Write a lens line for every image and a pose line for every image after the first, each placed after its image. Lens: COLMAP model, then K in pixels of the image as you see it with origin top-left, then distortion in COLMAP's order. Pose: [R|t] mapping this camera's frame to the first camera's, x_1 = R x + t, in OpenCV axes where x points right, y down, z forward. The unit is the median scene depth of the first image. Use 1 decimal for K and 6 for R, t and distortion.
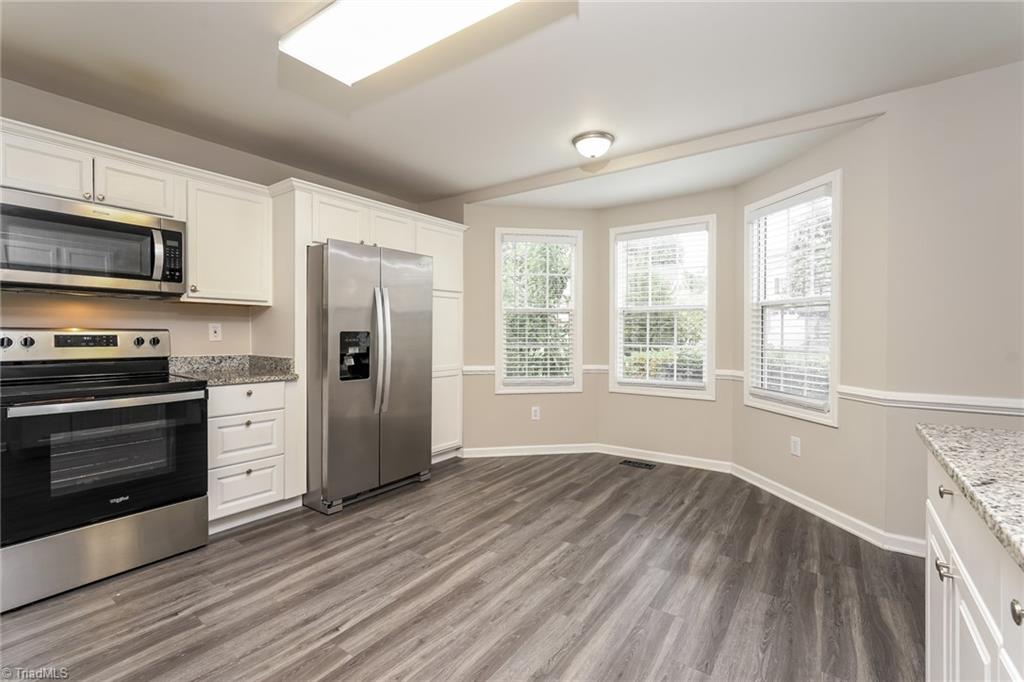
lens RADIAL K [[455.4, 0, 512.7], [0, 455.4, 334.8], [0, 0, 1]] dist [-0.004788, 0.000087]
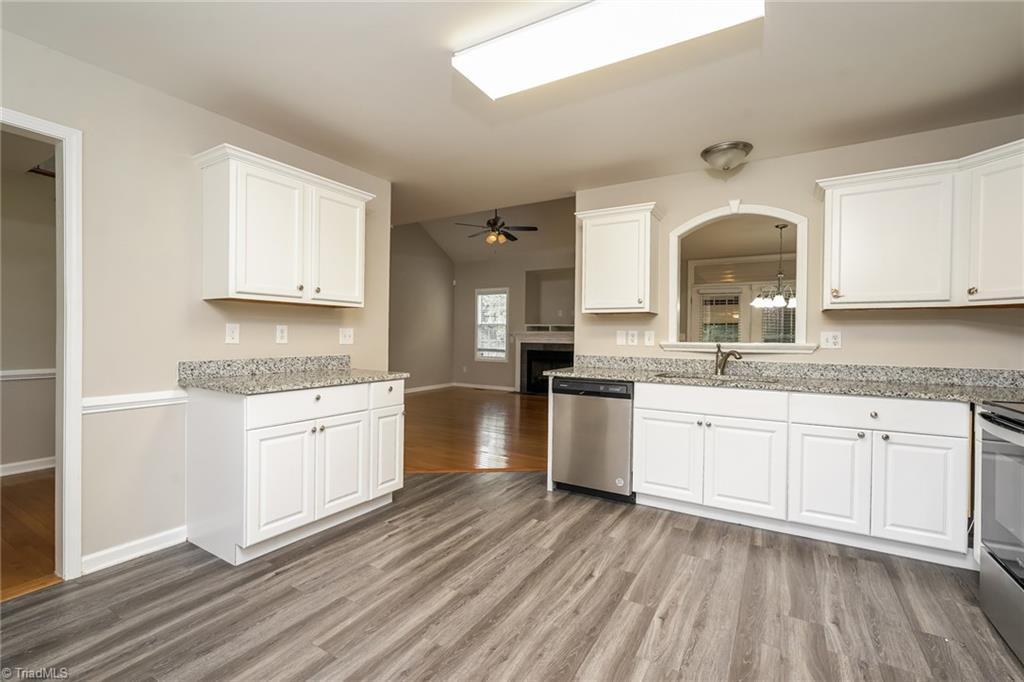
lens RADIAL K [[455.4, 0, 513.5], [0, 455.4, 339.2], [0, 0, 1]] dist [-0.004788, 0.000087]
pose [[-0.996807, -0.011117, -0.079068, 0.047883], [-0.012179, 0.999842, 0.012958, -0.012072], [0.078912, 0.013879, -0.996785, 1.988387]]
